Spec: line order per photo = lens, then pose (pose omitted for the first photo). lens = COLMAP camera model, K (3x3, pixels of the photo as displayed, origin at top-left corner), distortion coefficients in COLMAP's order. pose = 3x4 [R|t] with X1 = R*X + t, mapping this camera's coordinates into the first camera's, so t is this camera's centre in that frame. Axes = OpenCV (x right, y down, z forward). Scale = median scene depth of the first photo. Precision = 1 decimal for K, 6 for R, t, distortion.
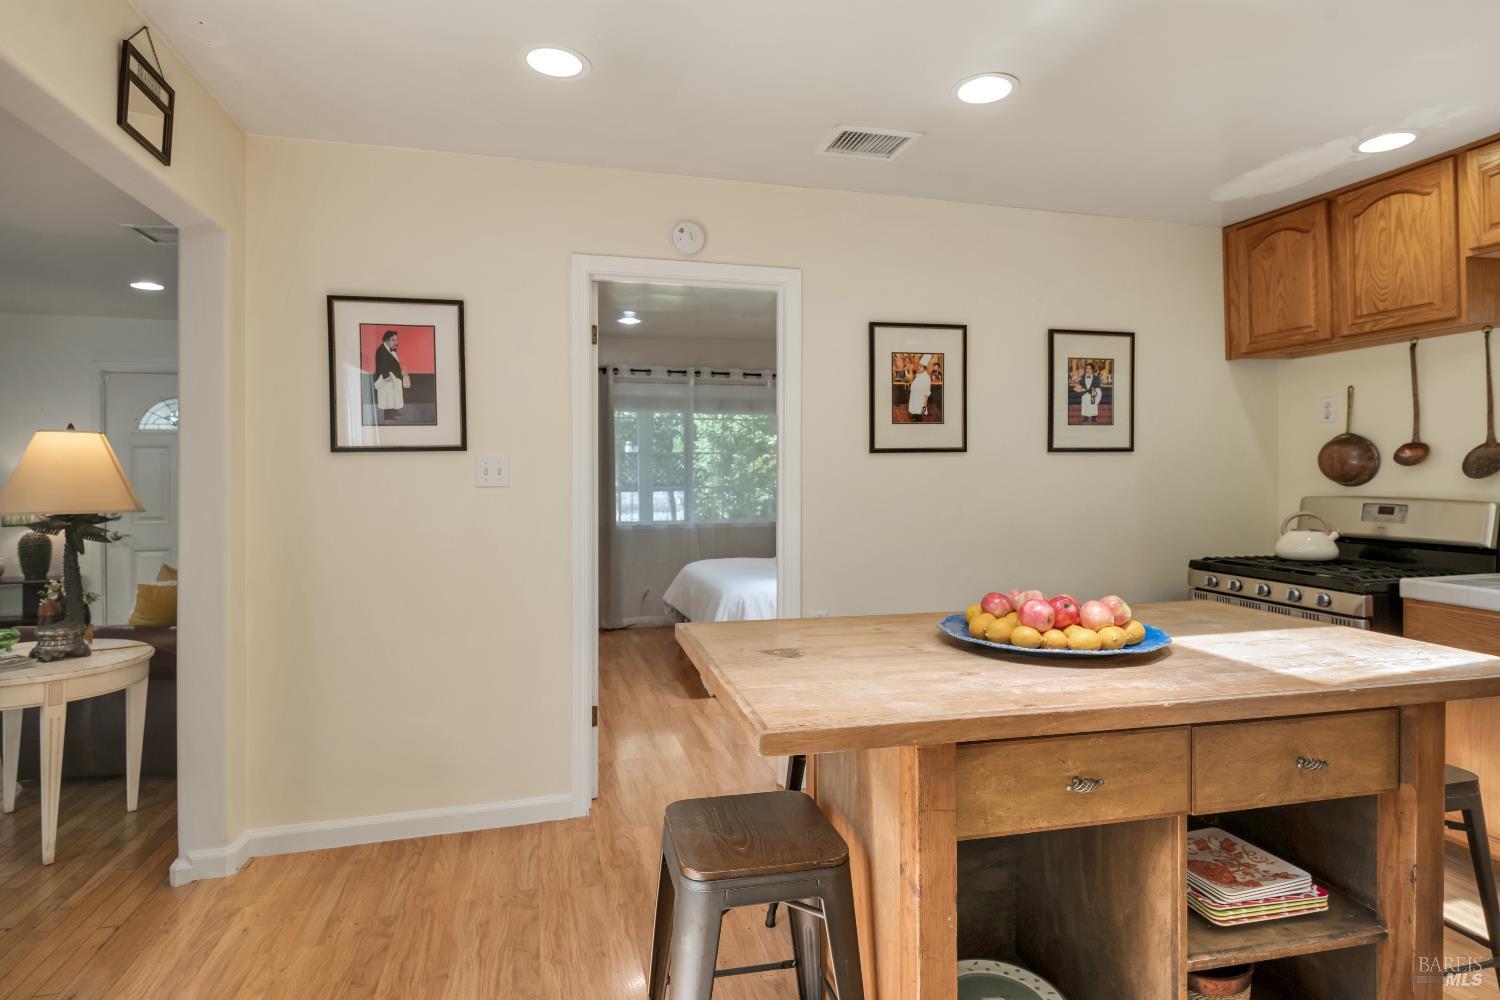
lens RADIAL K [[790.5, 0, 748.0], [0, 790.5, 467.4], [0, 0, 1]] dist [0.002635, -0.000544]
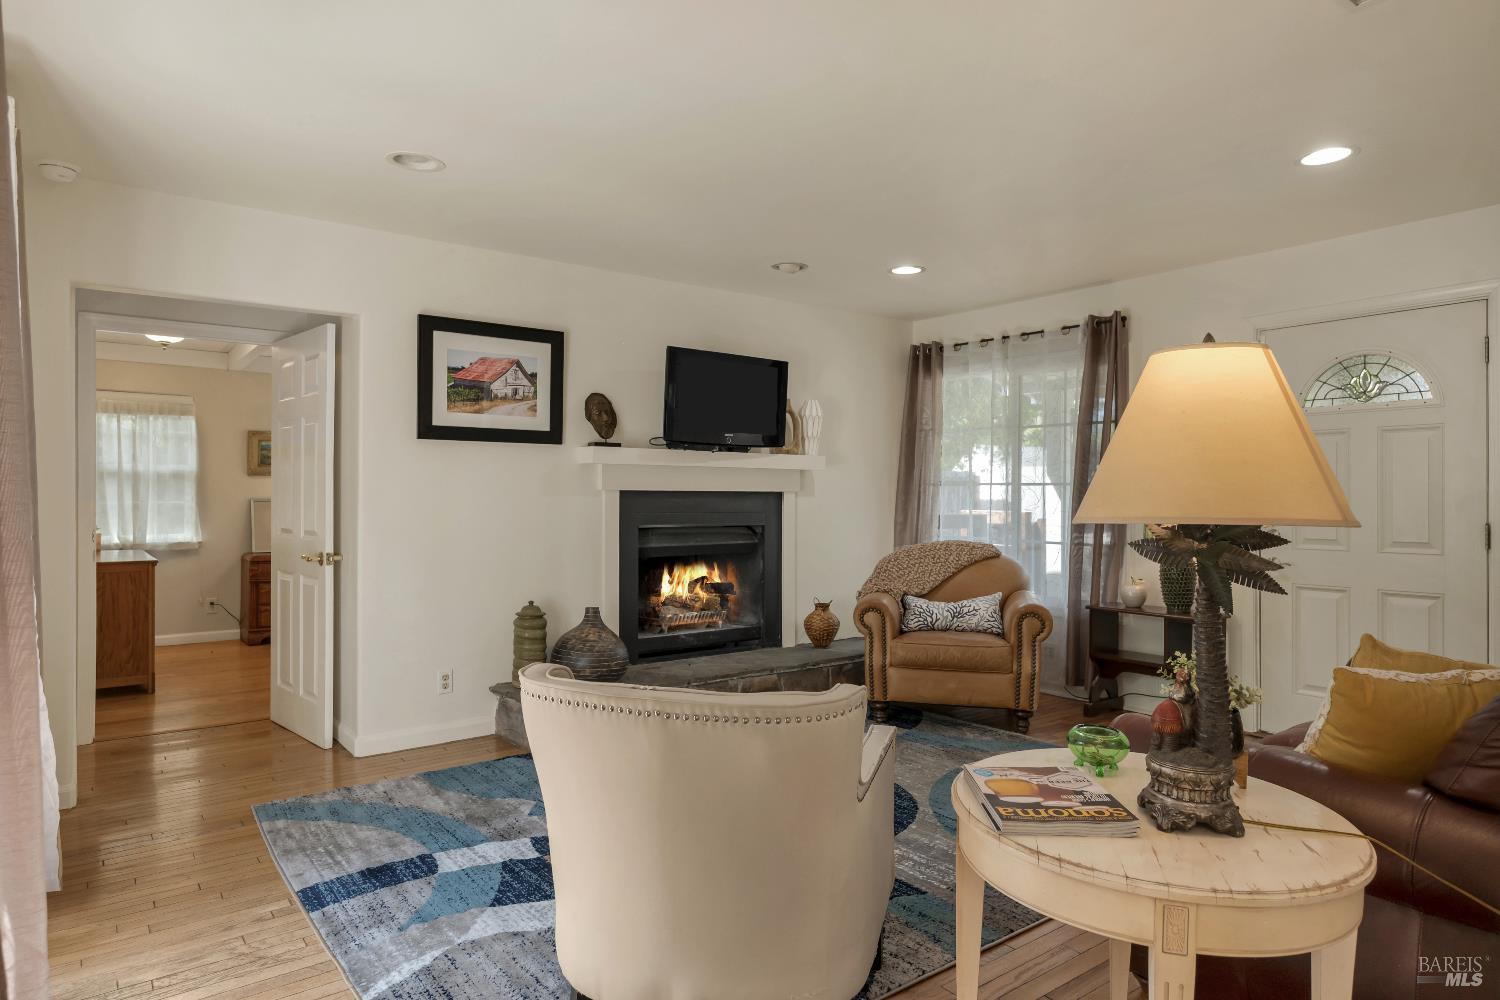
lens RADIAL K [[924.3, 0, 745.4], [0, 924.3, 502.9], [0, 0, 1]] dist [0.004407, 0.000389]
pose [[0.378122, 0.013815, -0.925653, -0.399623], [0.003536, 0.999860, 0.016367, 0.031677], [0.925749, -0.009462, 0.378020, 0.476862]]
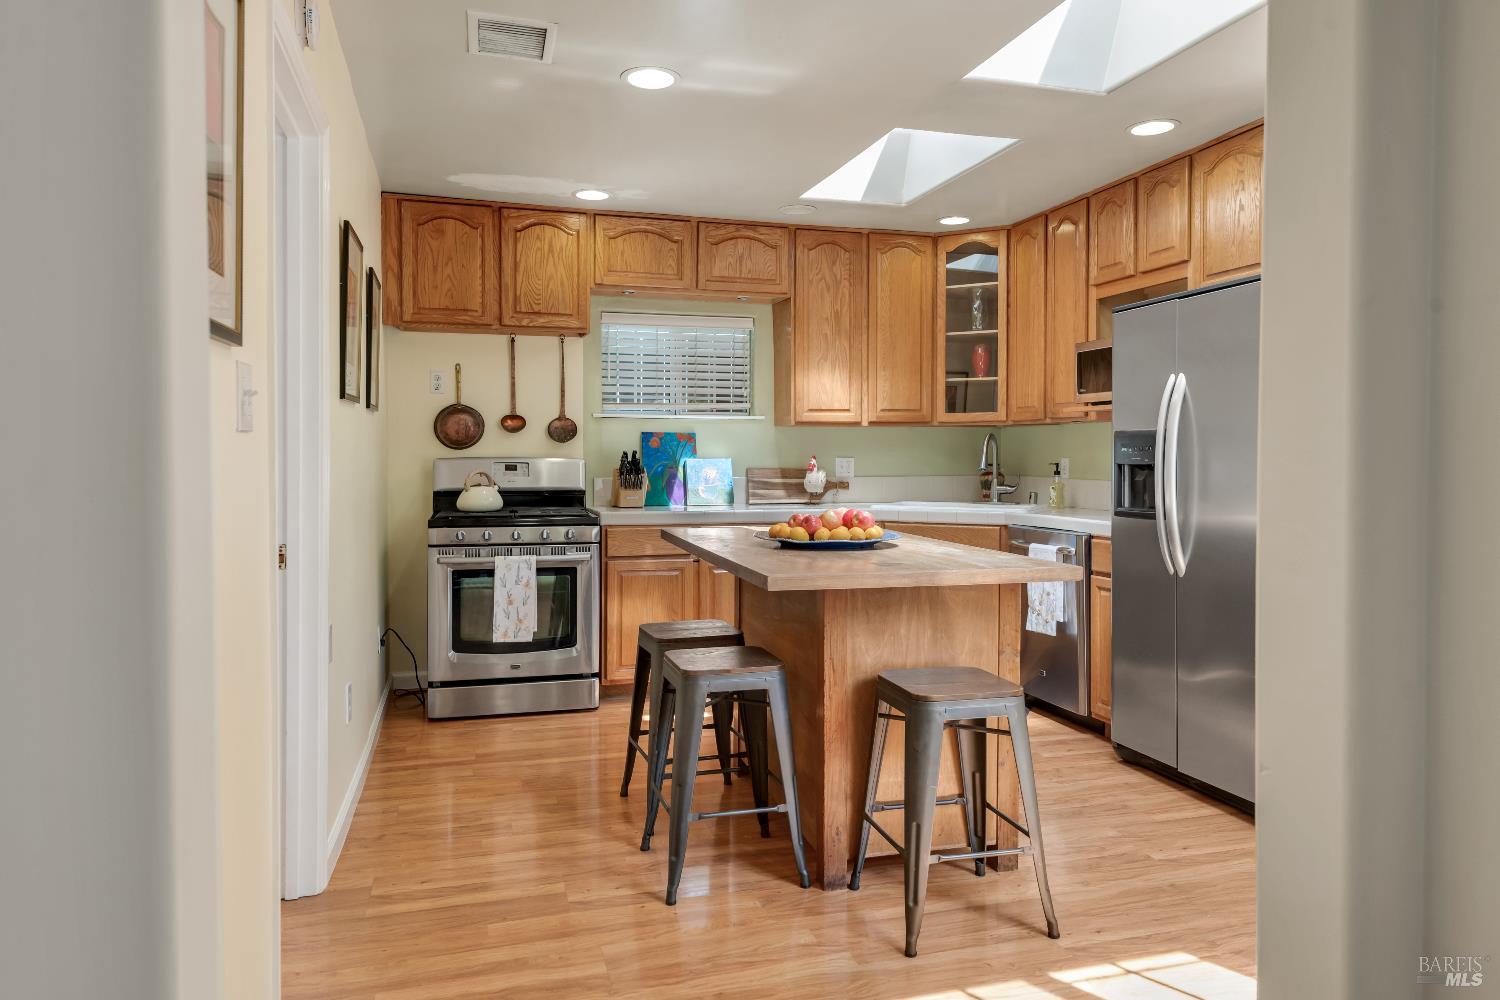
lens RADIAL K [[1001.7, 0, 749.8], [0, 1001.7, 474.7], [0, 0, 1]] dist [0.011265, 0.000424]
pose [[-0.023531, -0.019987, 0.999523, -0.828676], [-0.009590, 0.999759, 0.019766, 0.031401], [-0.999677, -0.009120, -0.023717, 0.673802]]
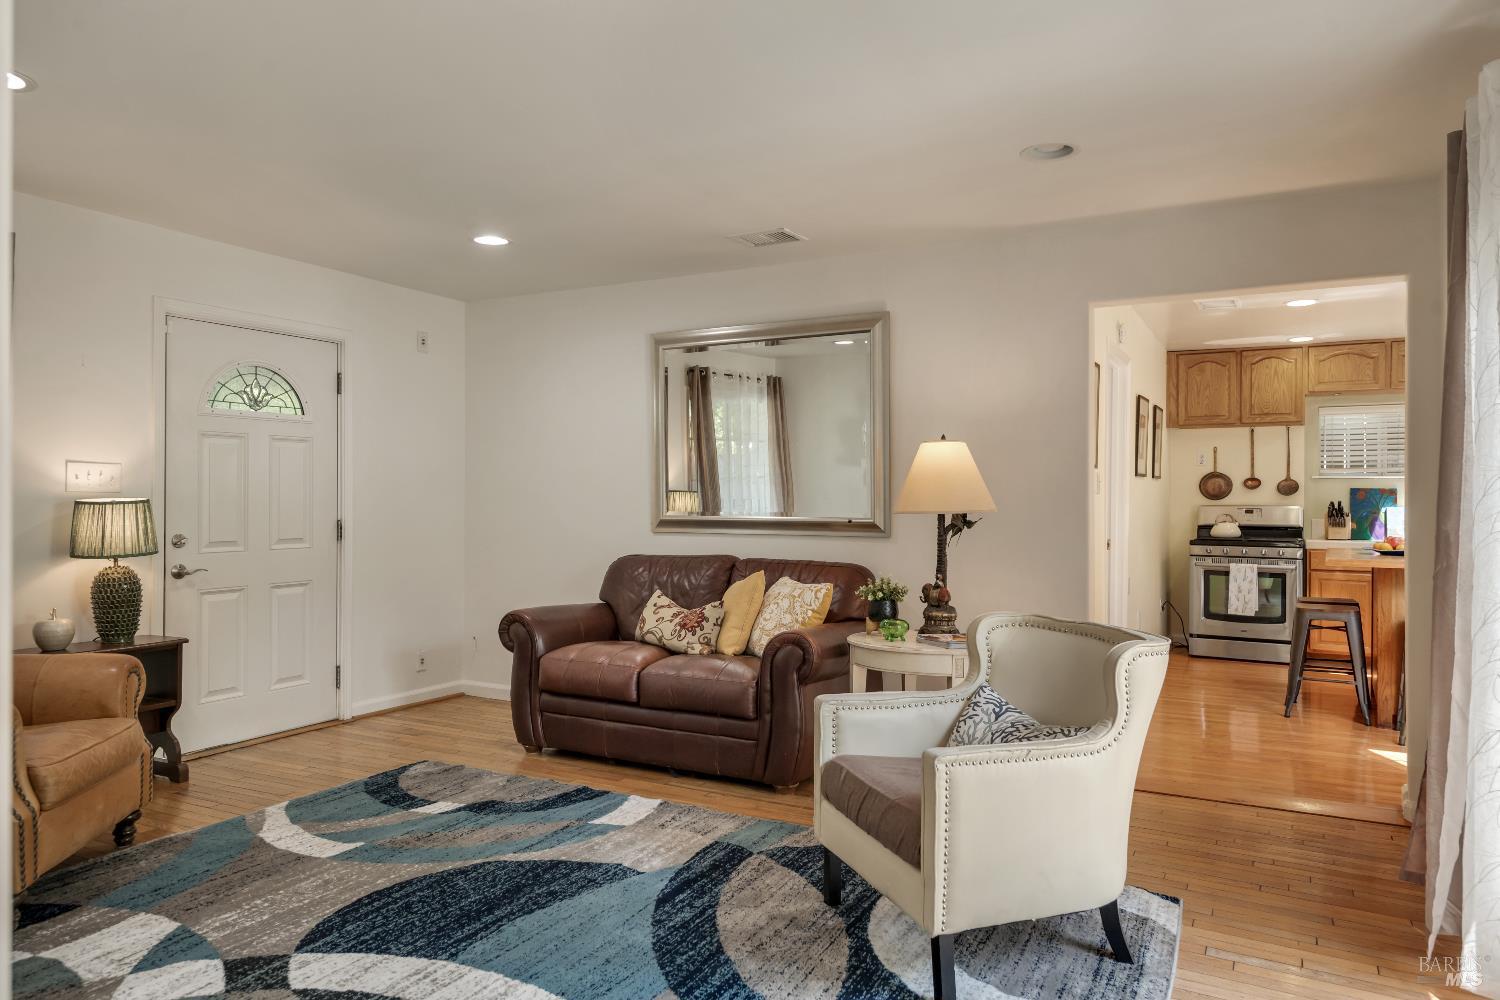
lens RADIAL K [[965.6, 0, 750.0], [0, 965.6, 500.0], [0, 0, 1]] dist [0.004102, 0.000549]
pose [[0.694874, 0.007152, 0.719096, -1.876860], [-0.012978, 0.999912, 0.002596, 0.036336], [-0.719014, -0.011137, 0.694906, 0.215369]]
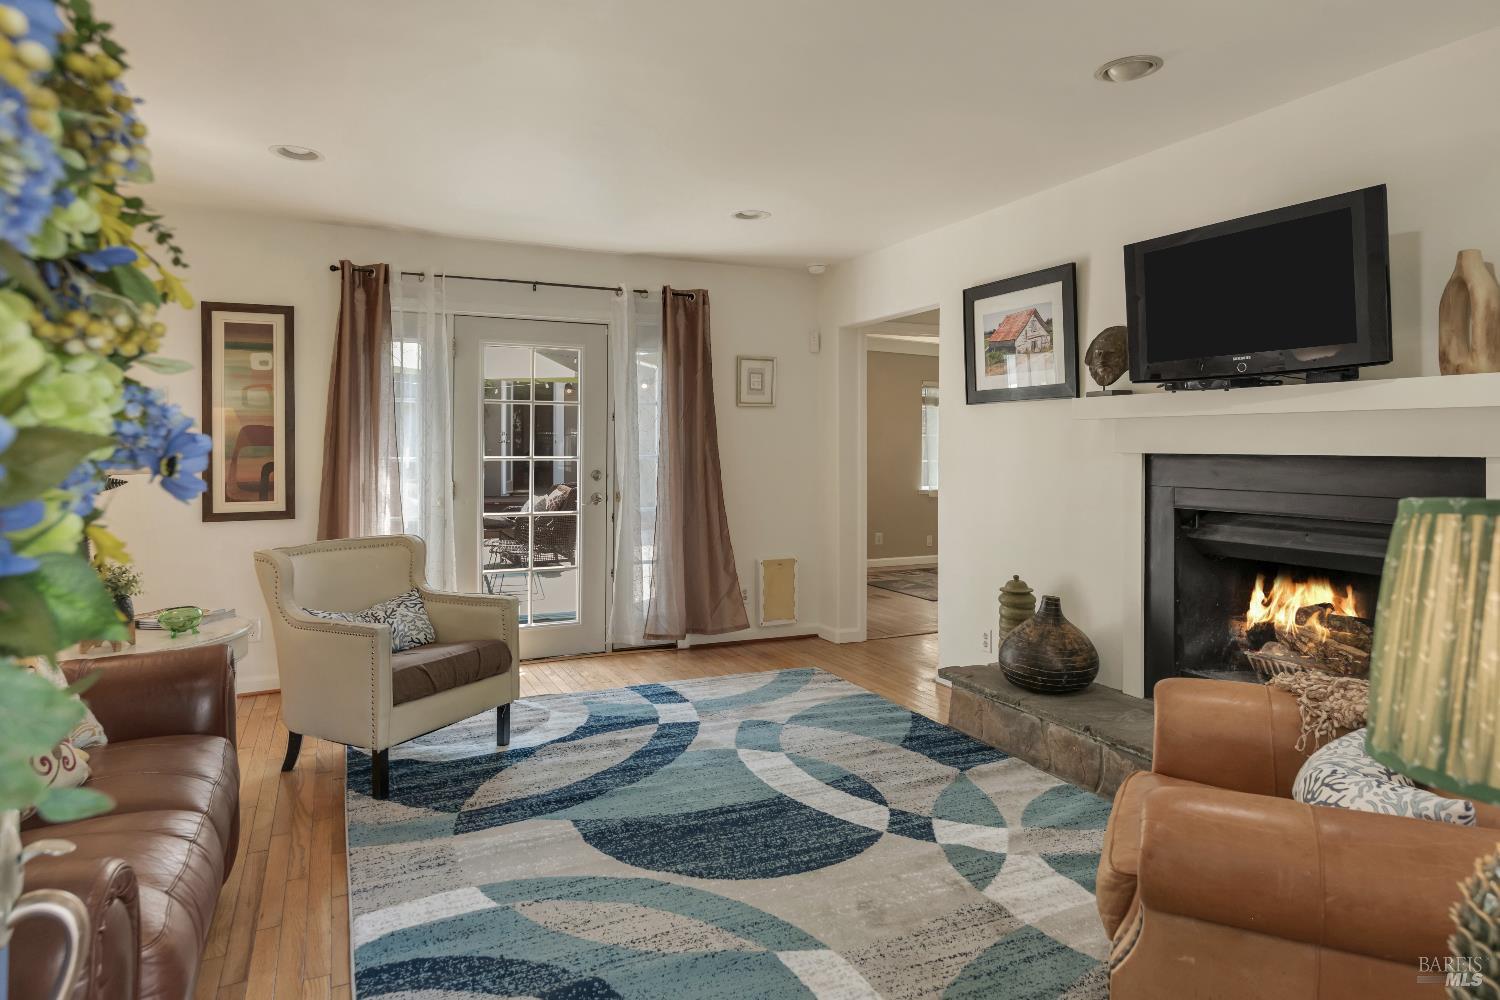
lens RADIAL K [[890.1, 0, 754.0], [0, 890.1, 440.4], [0, 0, 1]] dist [0.003320, -0.000774]
pose [[-0.986027, -0.001864, -0.166576, -1.286572], [0.000959, 0.999857, -0.016868, 0.037689], [0.166583, -0.016792, -0.985884, 1.894208]]
